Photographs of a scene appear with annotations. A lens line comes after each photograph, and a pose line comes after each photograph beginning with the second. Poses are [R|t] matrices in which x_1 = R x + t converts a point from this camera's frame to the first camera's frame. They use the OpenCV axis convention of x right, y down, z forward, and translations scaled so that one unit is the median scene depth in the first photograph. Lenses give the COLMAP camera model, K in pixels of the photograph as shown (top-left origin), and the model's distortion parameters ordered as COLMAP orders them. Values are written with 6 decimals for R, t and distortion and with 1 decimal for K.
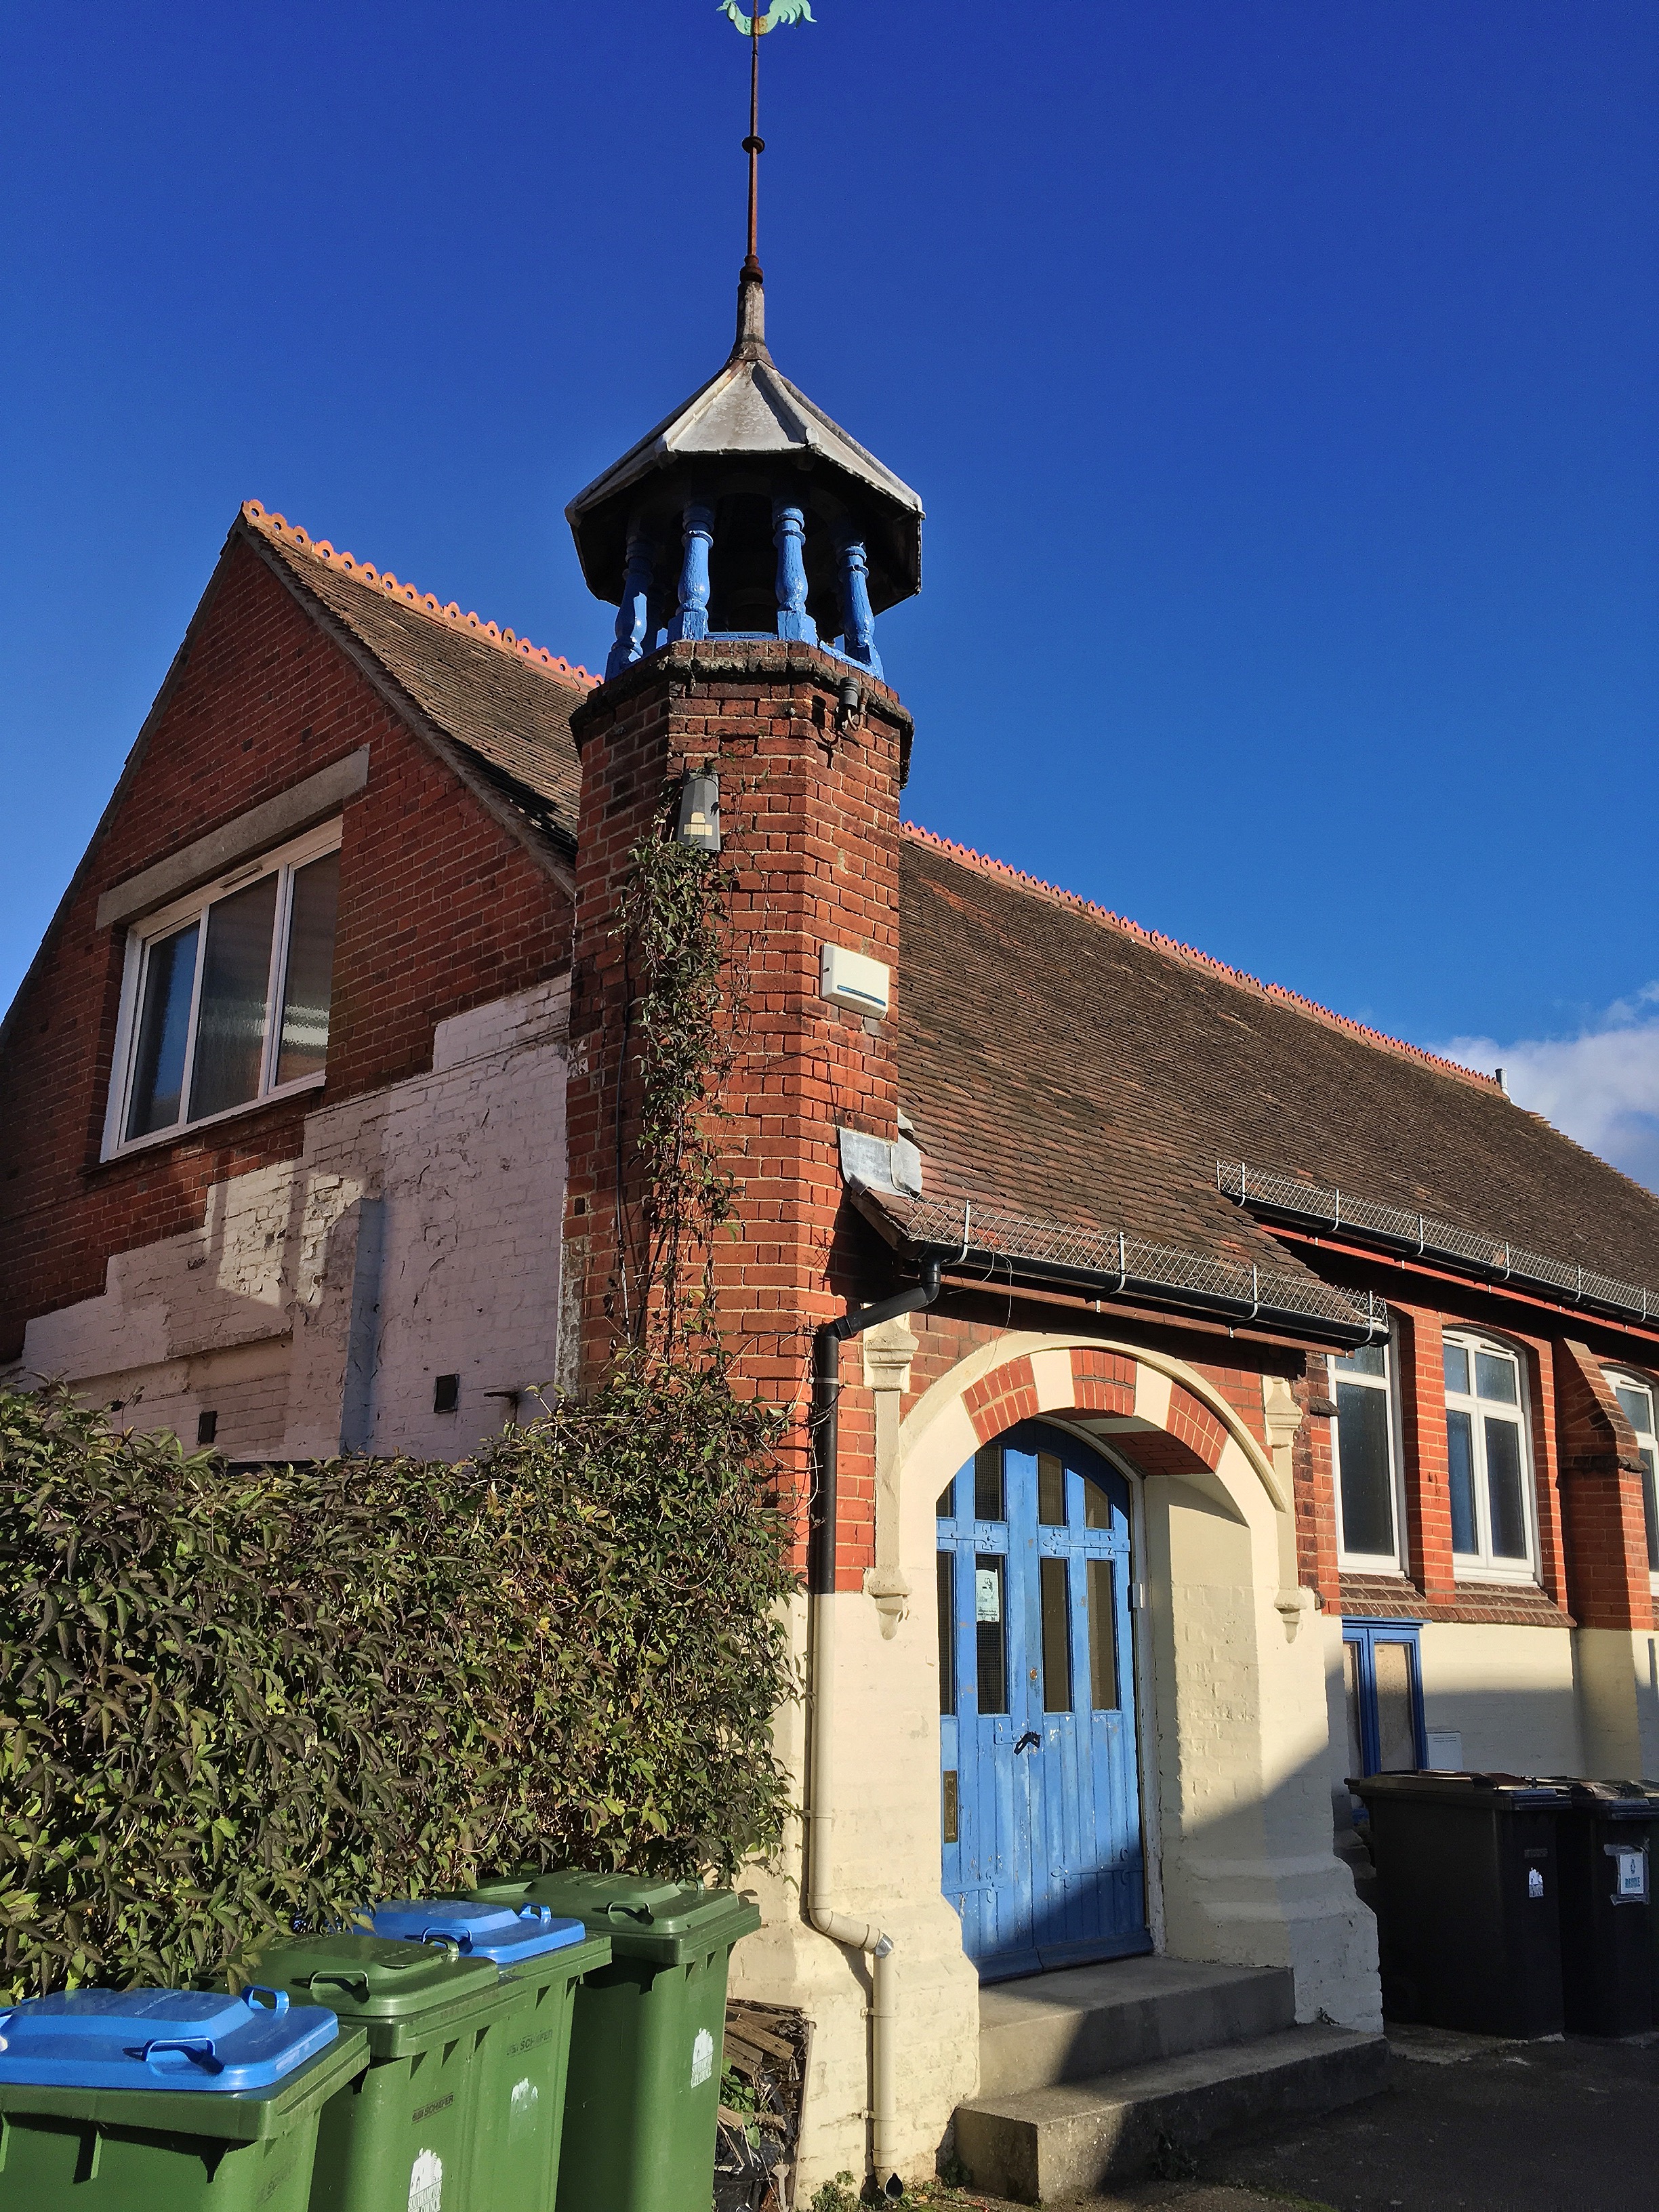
lens RADIAL K [[1864.9, 0, 823.1], [0, 1864.9, 1101.4], [0, 0, 1]] dist [0.051349, -0.020470]
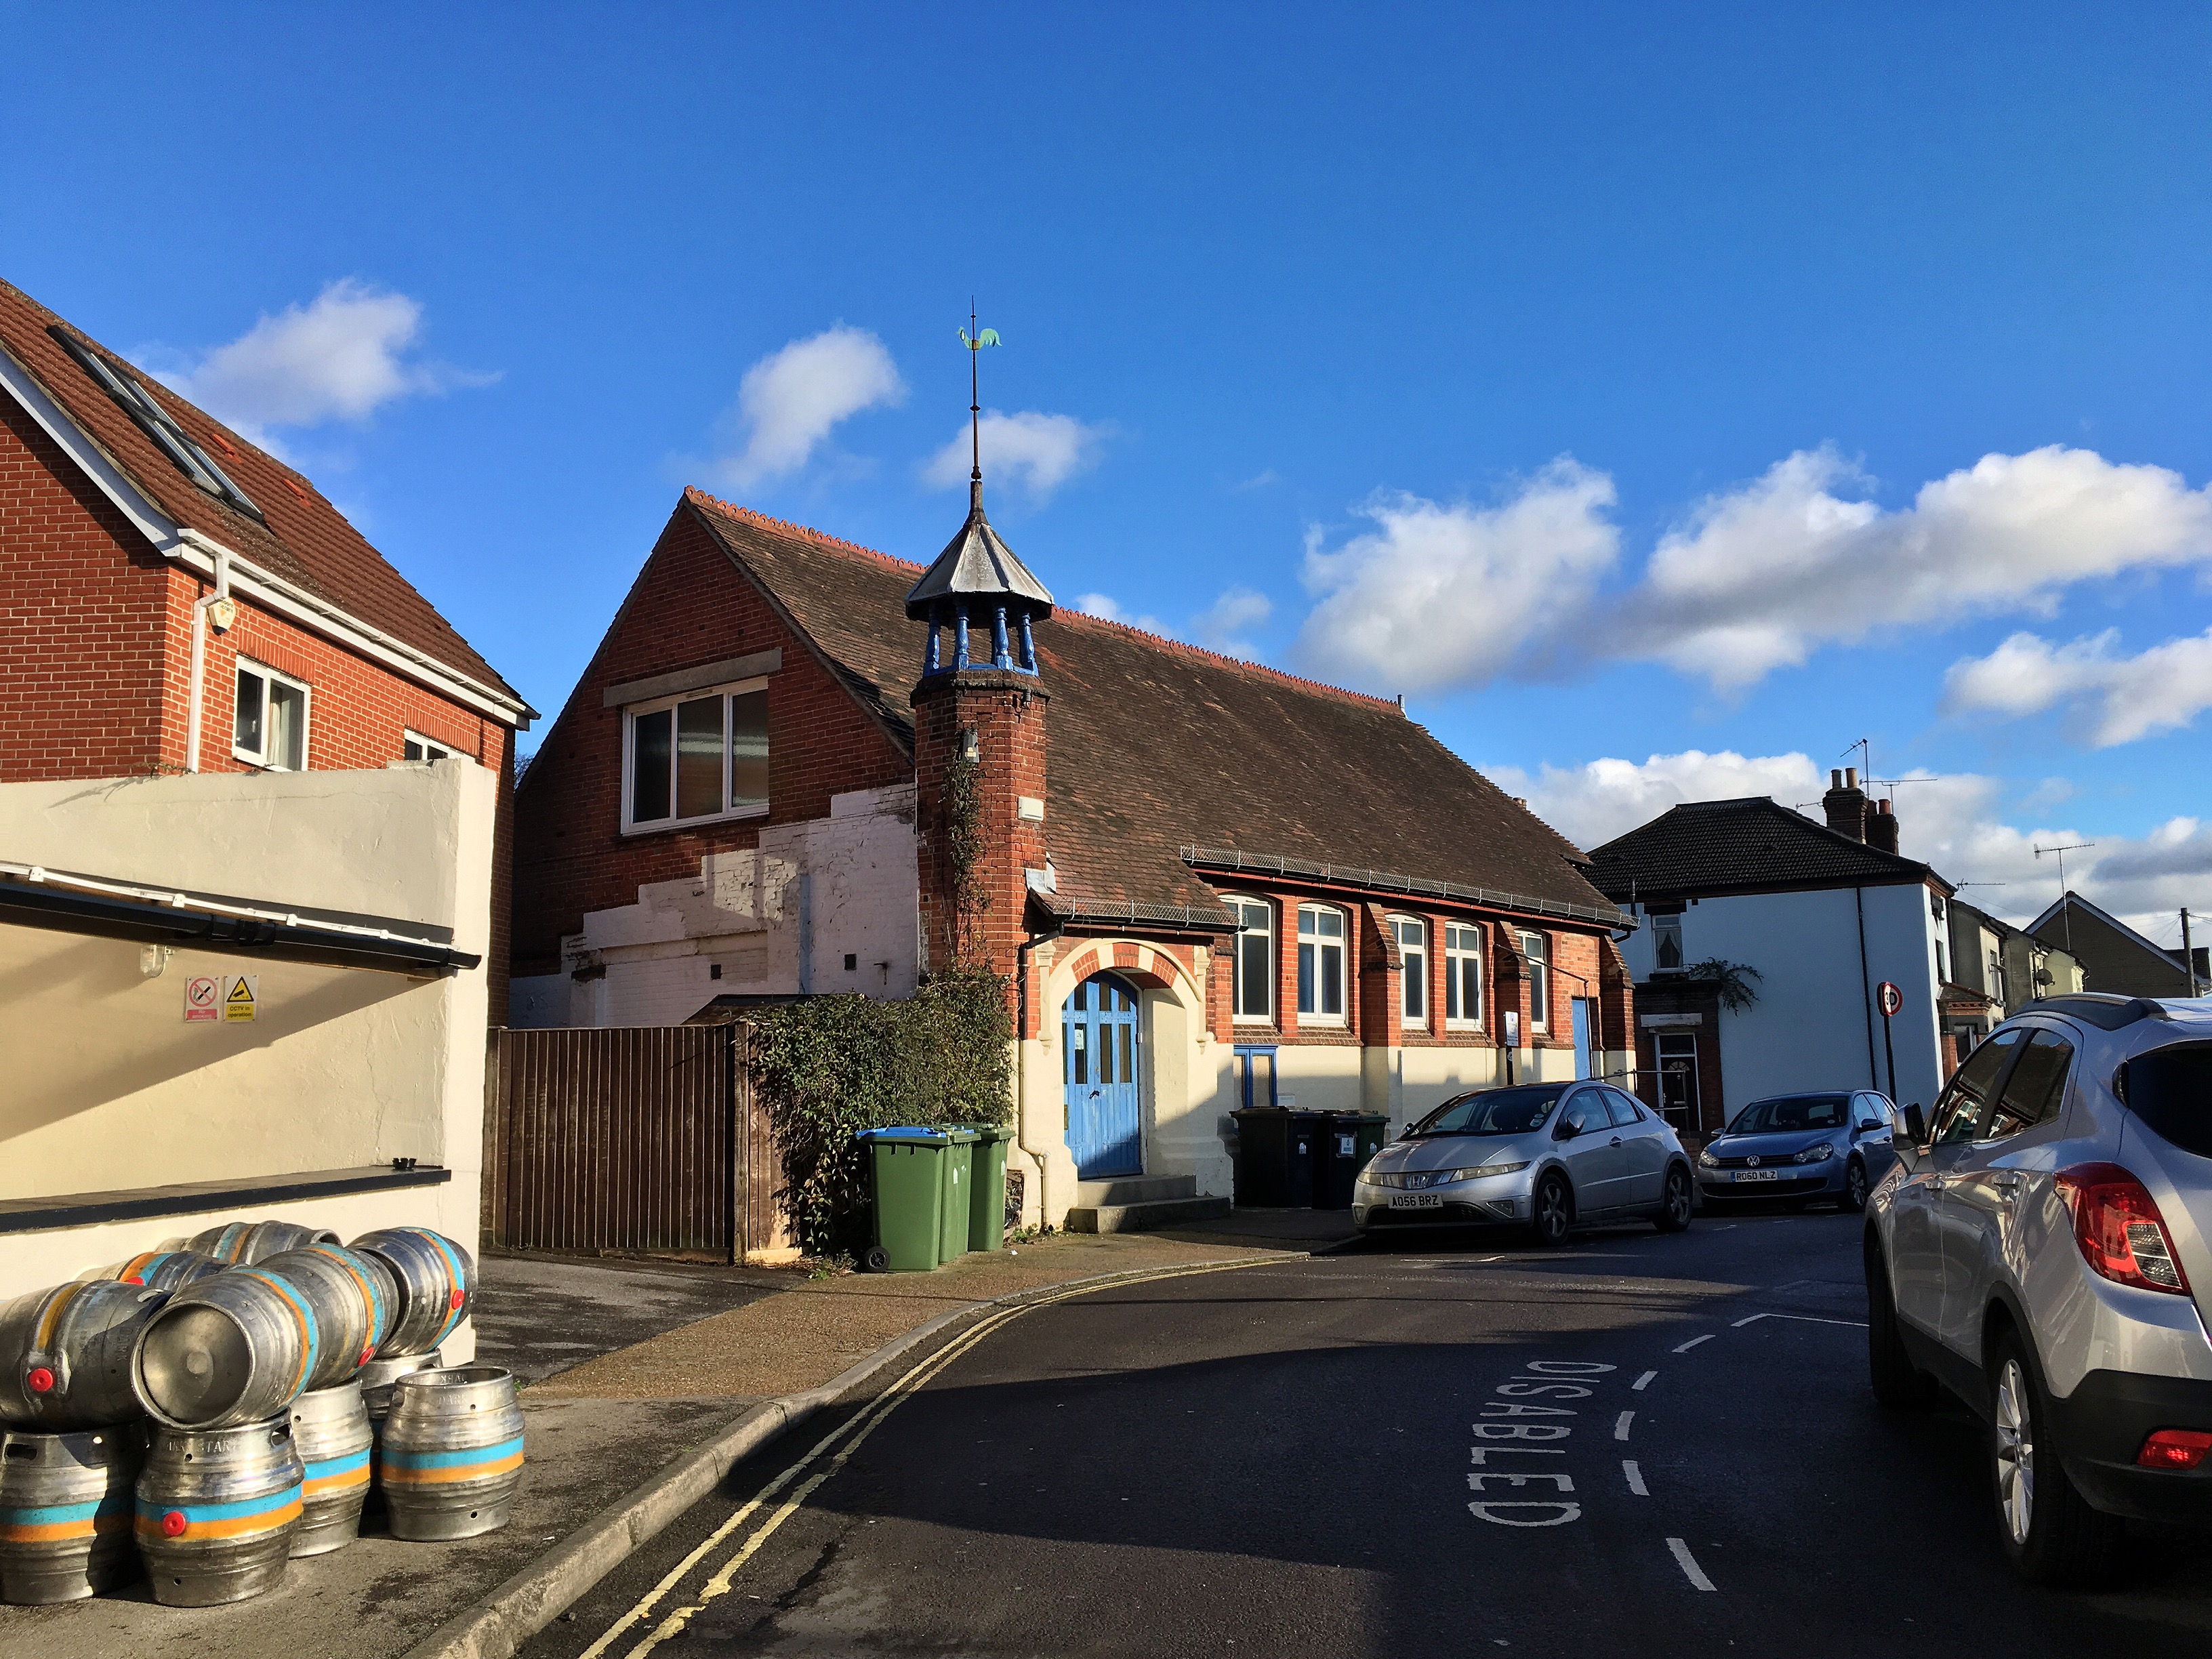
lens RADIAL K [[1864.9, 0, 1108.7], [0, 1864.9, 831.2], [0, 0, 1]] dist [0.051349, -0.020470]
pose [[0.992901, -0.011193, 0.118412, -0.156143], [-0.006159, 0.989388, 0.145164, -0.353413], [-0.118781, -0.144863, 0.982296, -1.338535]]
